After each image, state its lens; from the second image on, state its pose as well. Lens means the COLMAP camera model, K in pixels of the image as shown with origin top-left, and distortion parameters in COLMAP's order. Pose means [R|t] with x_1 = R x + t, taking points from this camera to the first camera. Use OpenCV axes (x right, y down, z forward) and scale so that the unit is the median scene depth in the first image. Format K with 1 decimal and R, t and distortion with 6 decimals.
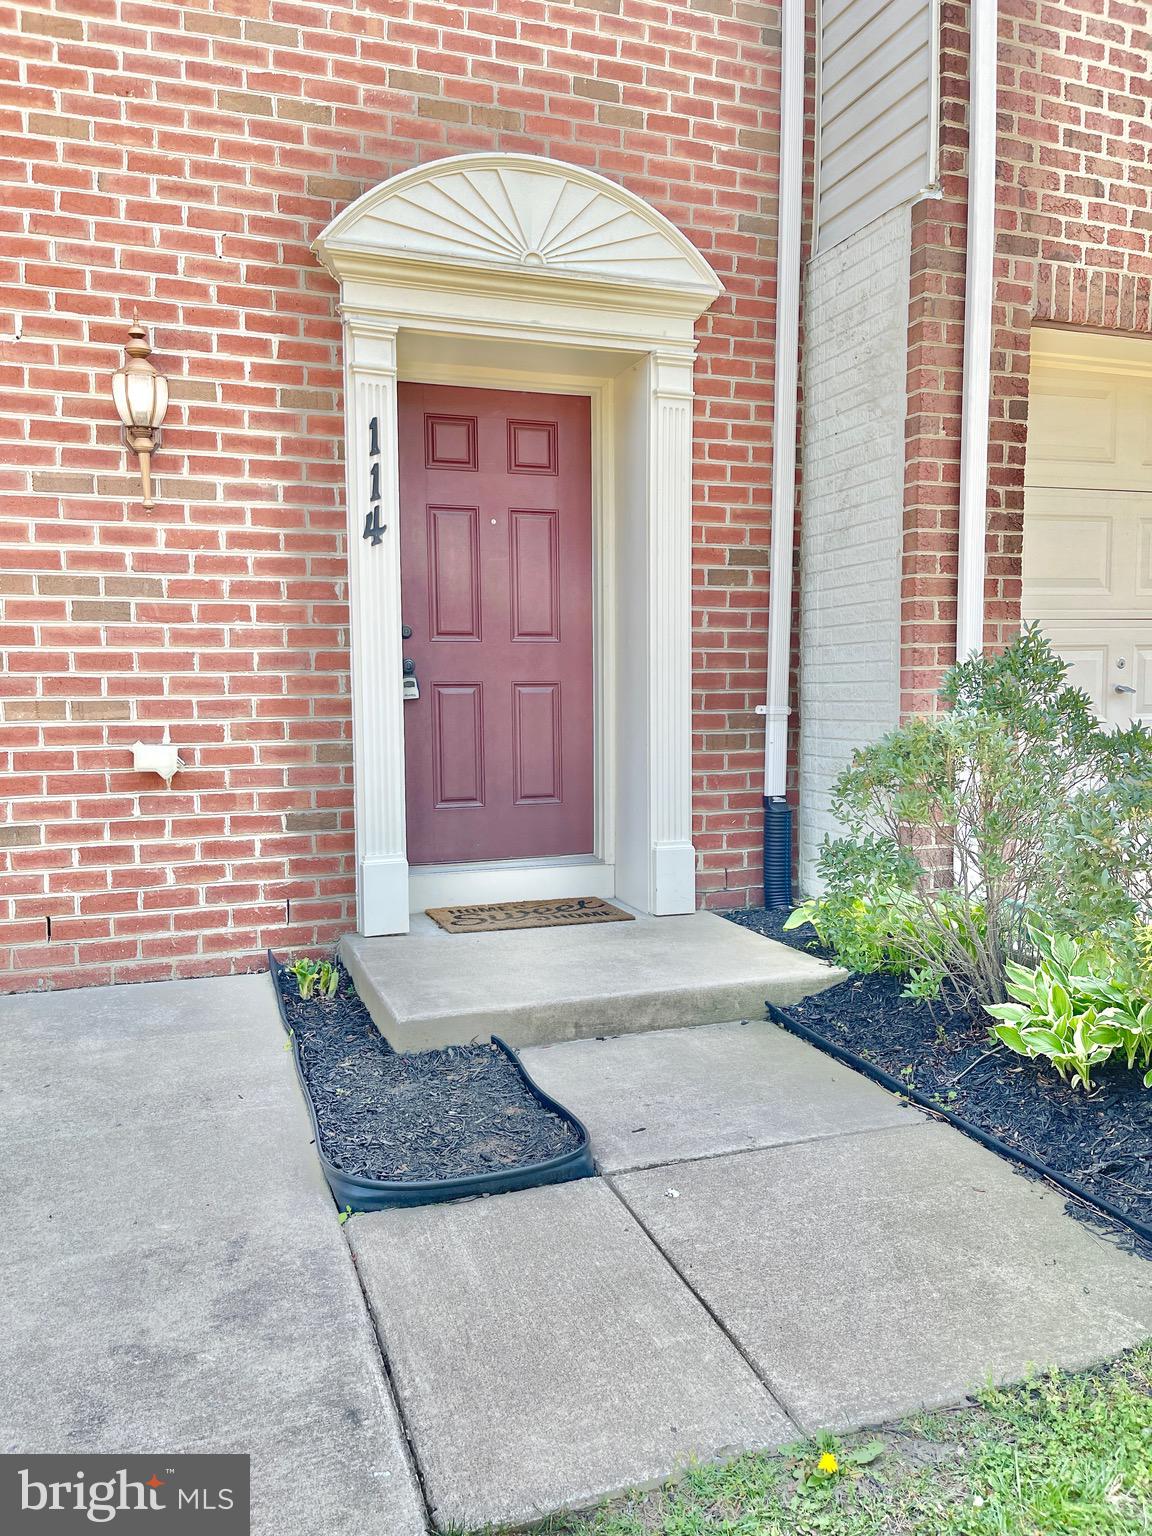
lens RADIAL K [[1155.6, 0, 579.3], [0, 1155.6, 785.8], [0, 0, 1]] dist [0.054903, -0.068376]
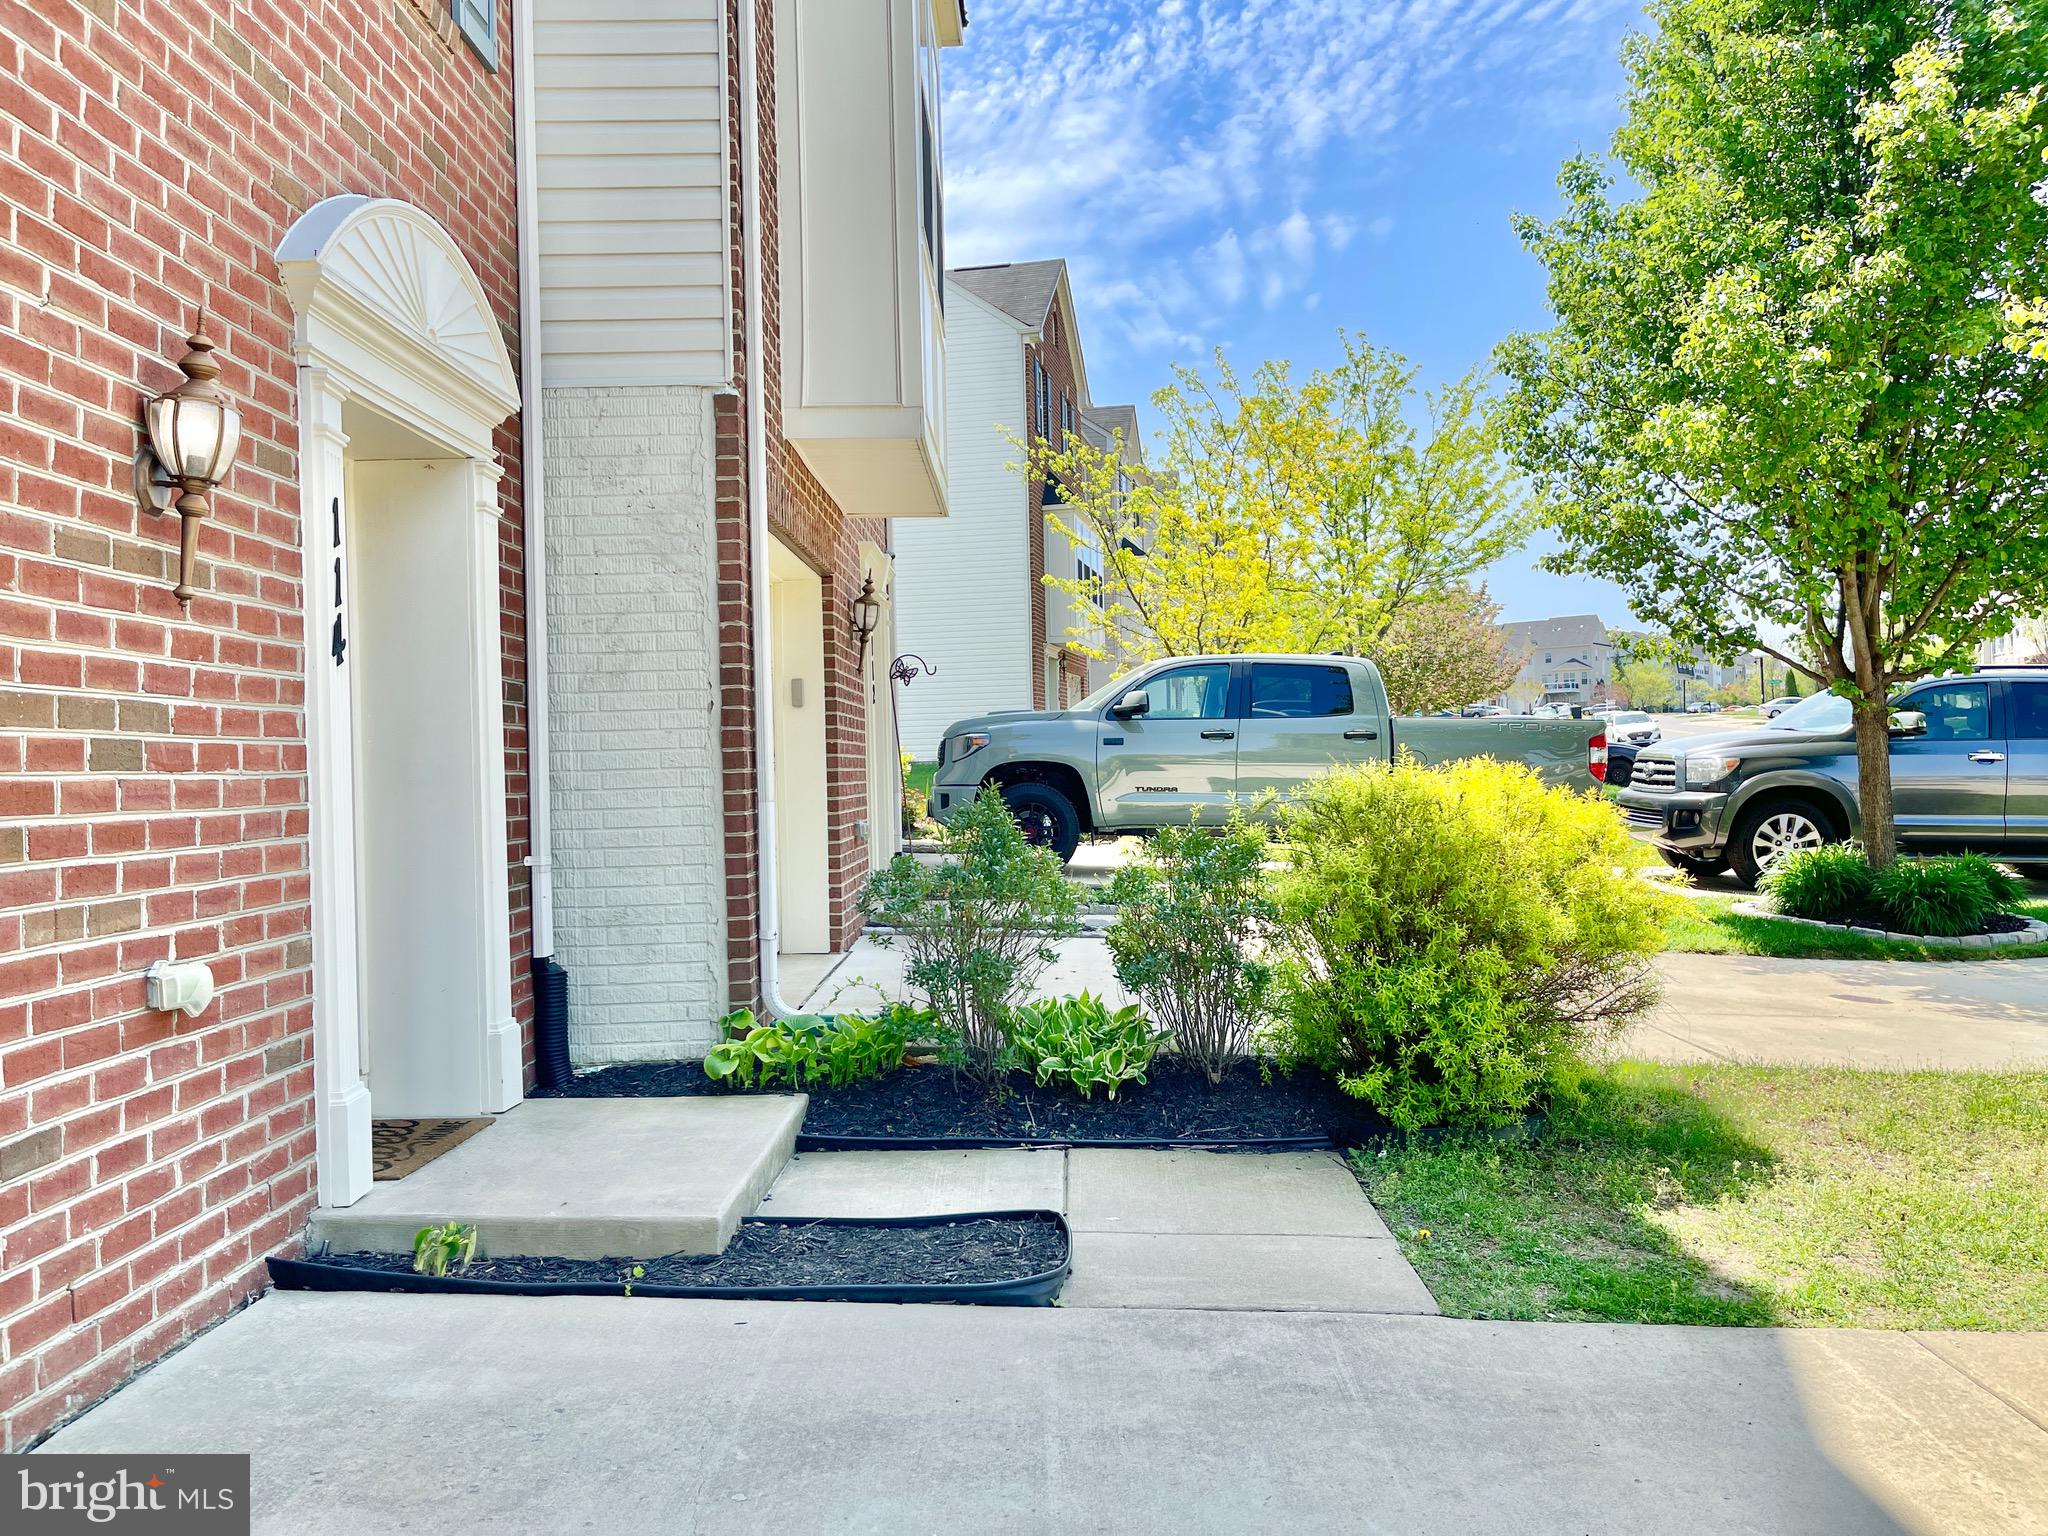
lens RADIAL K [[1540.8, 0, 1041.0], [0, 1540.8, 782.5], [0, 0, 1]] dist [0.054903, -0.068376]
pose [[0.343616, -0.006195, 0.939090, -0.948958], [0.100005, 0.994534, -0.030031, -0.058492], [-0.933770, 0.104233, 0.342357, 0.250093]]
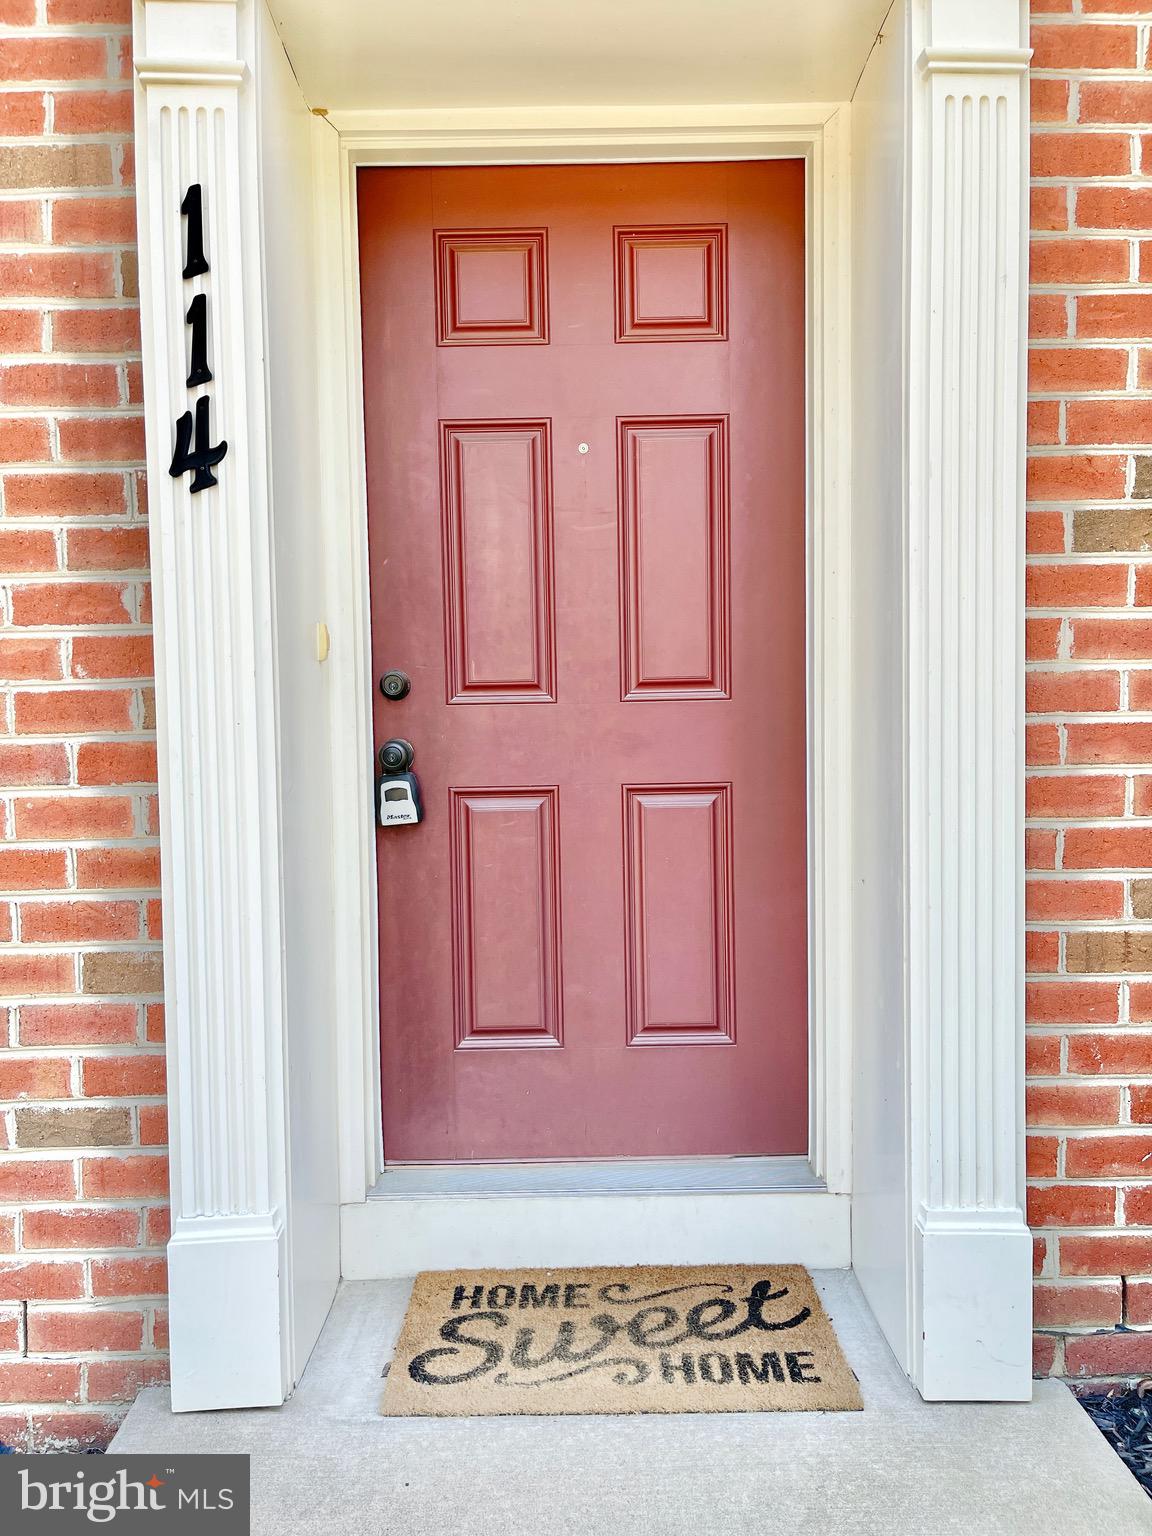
lens RADIAL K [[1155.6, 0, 577.1], [0, 1155.6, 778.7], [0, 0, 1]] dist [0.054903, -0.068376]
pose [[0.943138, 0.009433, -0.332267, 0.094906], [-0.019171, 0.999477, -0.026040, -0.093872], [0.331847, 0.030929, 0.942826, 0.646494]]
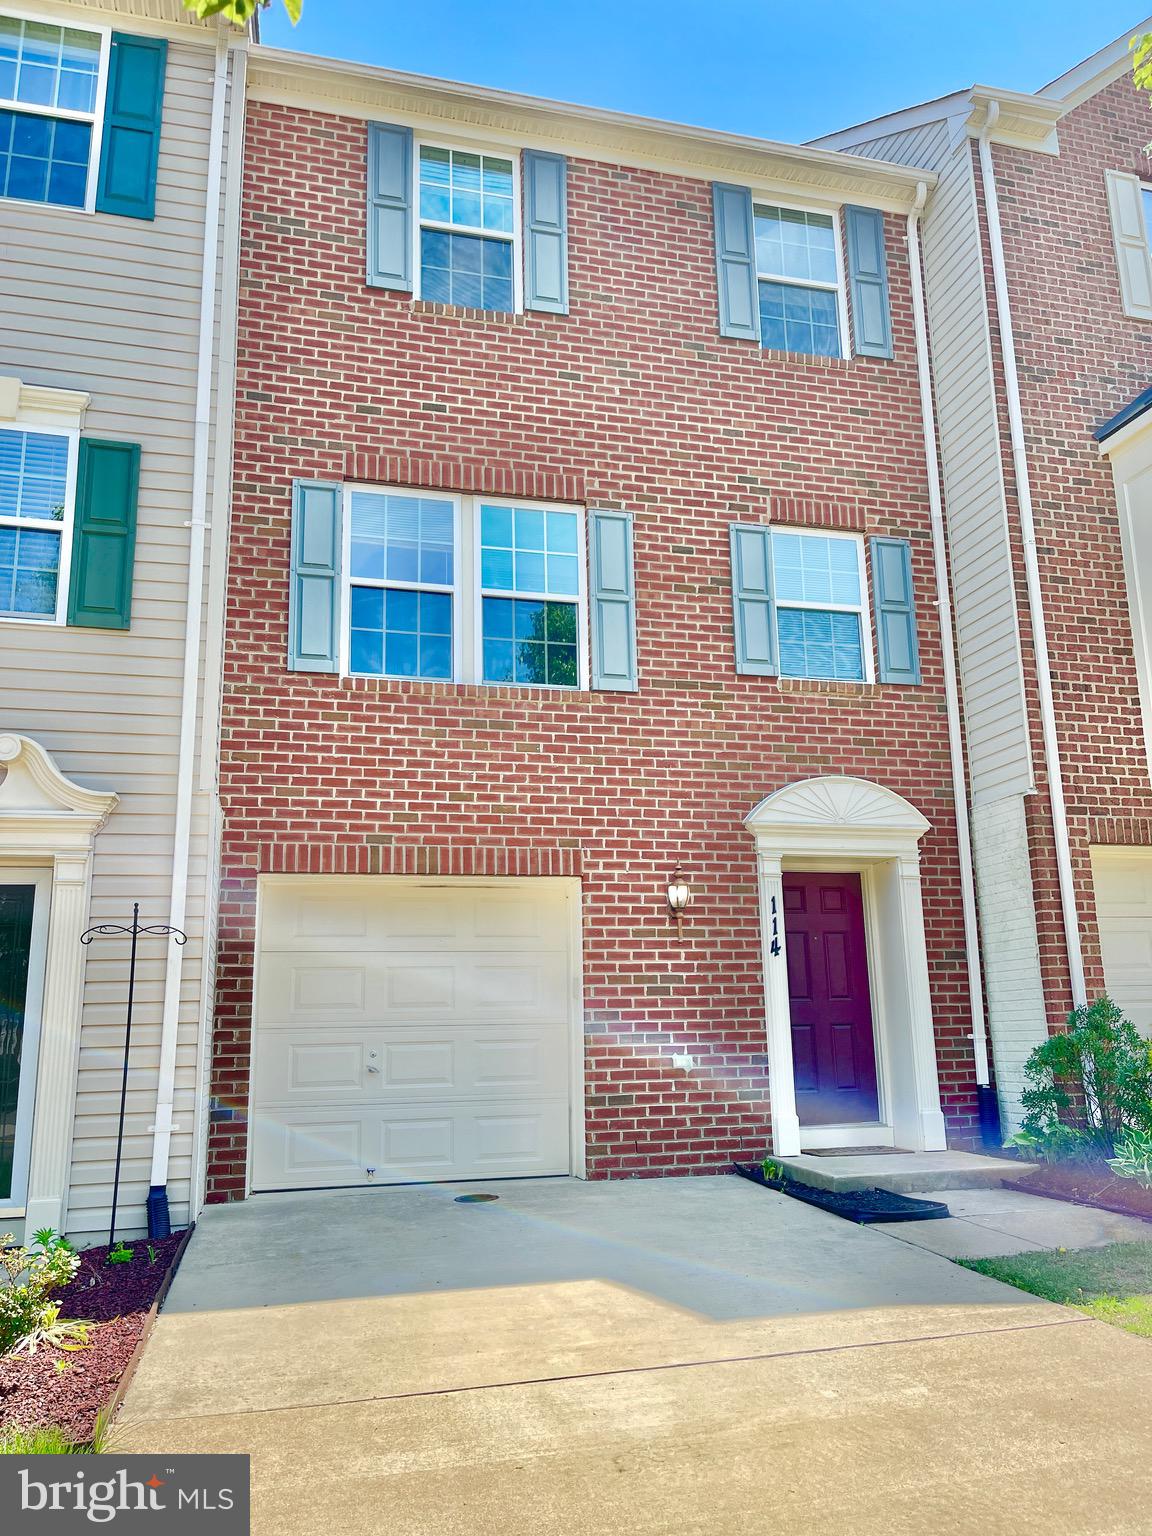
lens RADIAL K [[1155.6, 0, 584.9], [0, 1155.6, 783.6], [0, 0, 1]] dist [0.054903, -0.068376]
pose [[0.995975, -0.033360, -0.083192, -0.332437], [0.007015, 0.954323, -0.298695, 0.114755], [0.089357, 0.296909, 0.950716, -1.088787]]
